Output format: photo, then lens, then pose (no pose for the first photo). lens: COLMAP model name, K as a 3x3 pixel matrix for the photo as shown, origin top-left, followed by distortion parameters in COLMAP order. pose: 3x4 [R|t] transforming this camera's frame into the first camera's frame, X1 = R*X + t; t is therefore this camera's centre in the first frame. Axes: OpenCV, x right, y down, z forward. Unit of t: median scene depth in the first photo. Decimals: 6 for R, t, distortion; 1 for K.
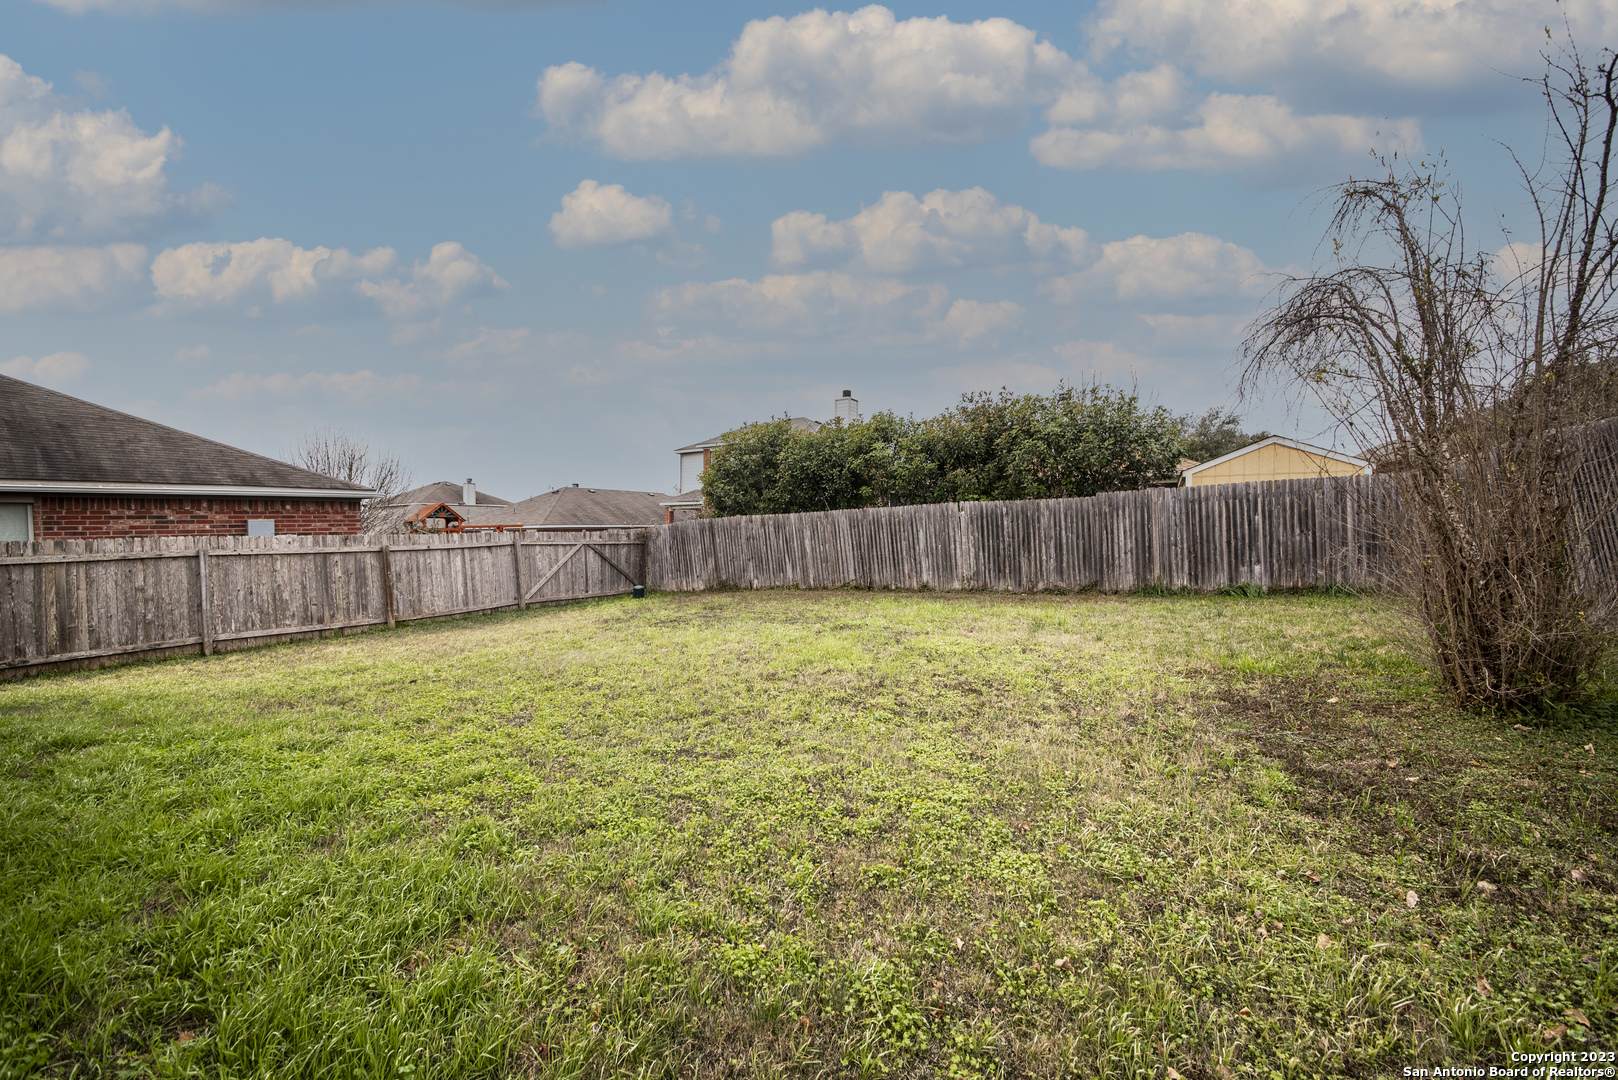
lens RADIAL K [[586.7, 0, 797.5], [0, 586.7, 535.1], [0, 0, 1]] dist [-0.005781, -0.003663]
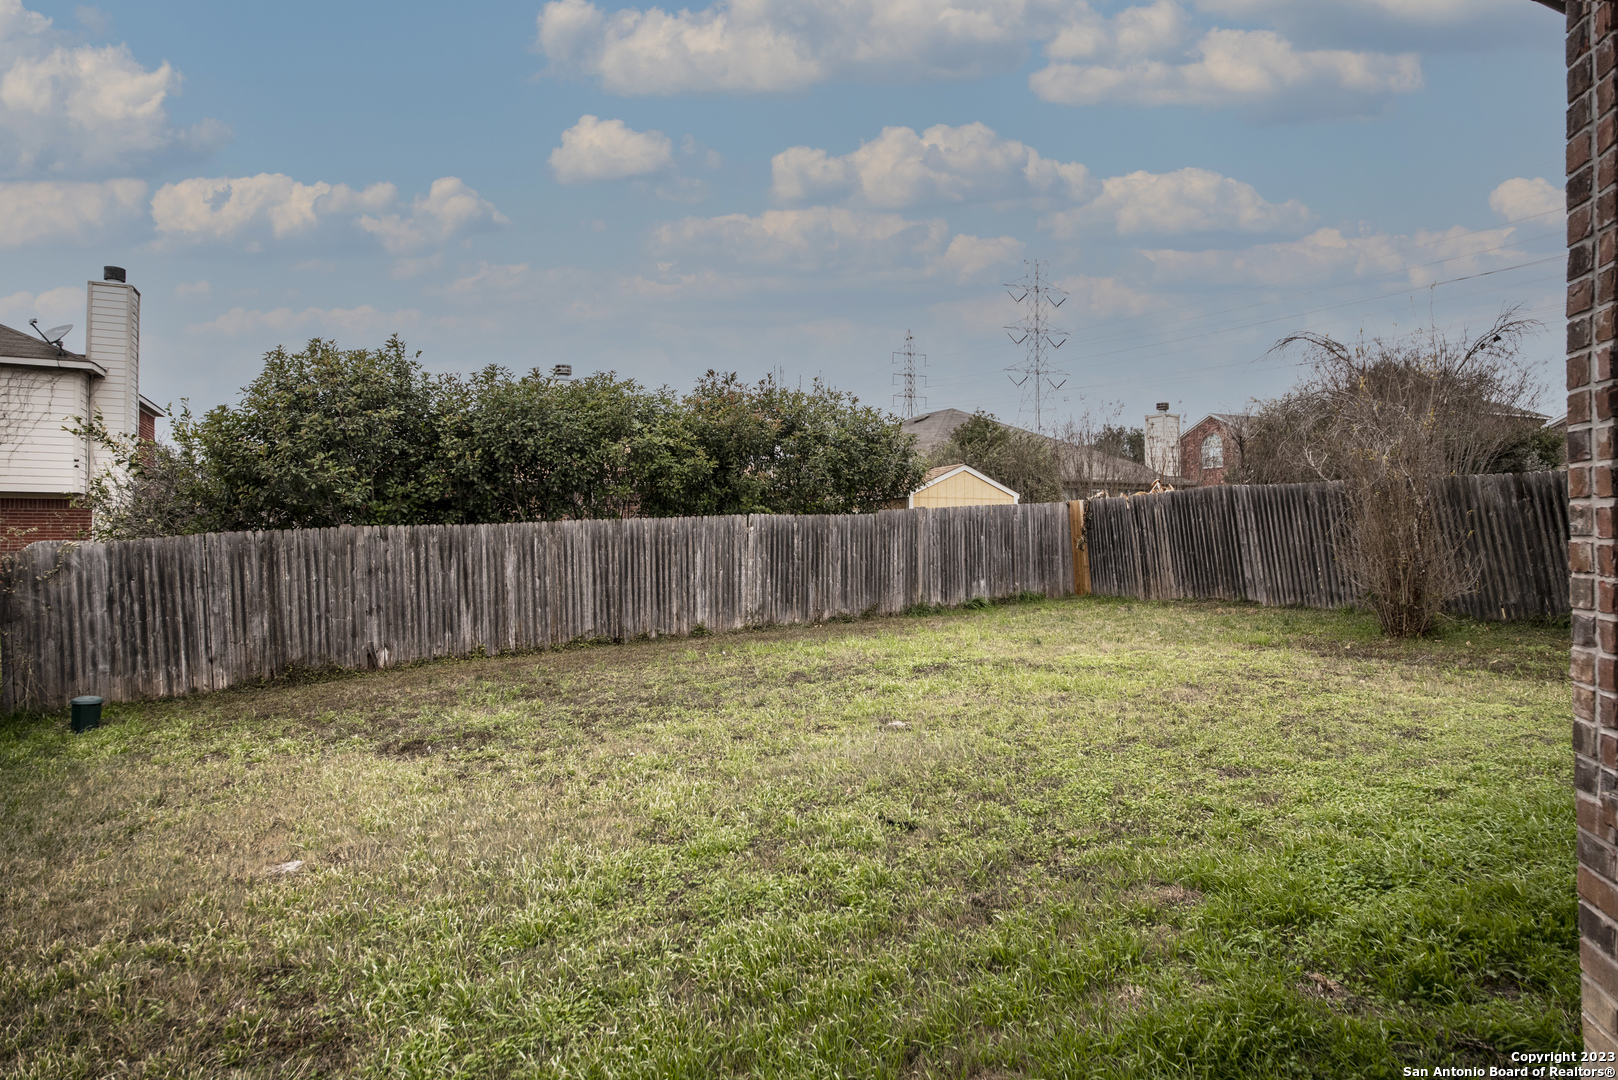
lens RADIAL K [[916.8, 0, 799.4], [0, 916.8, 535.5], [0, 0, 1]] dist [0.031201, 0.000250]
pose [[0.507131, 0.015103, 0.861737, -0.720915], [0.022325, 0.999281, -0.030652, 0.009875], [-0.861580, 0.034782, 0.506429, 0.326484]]
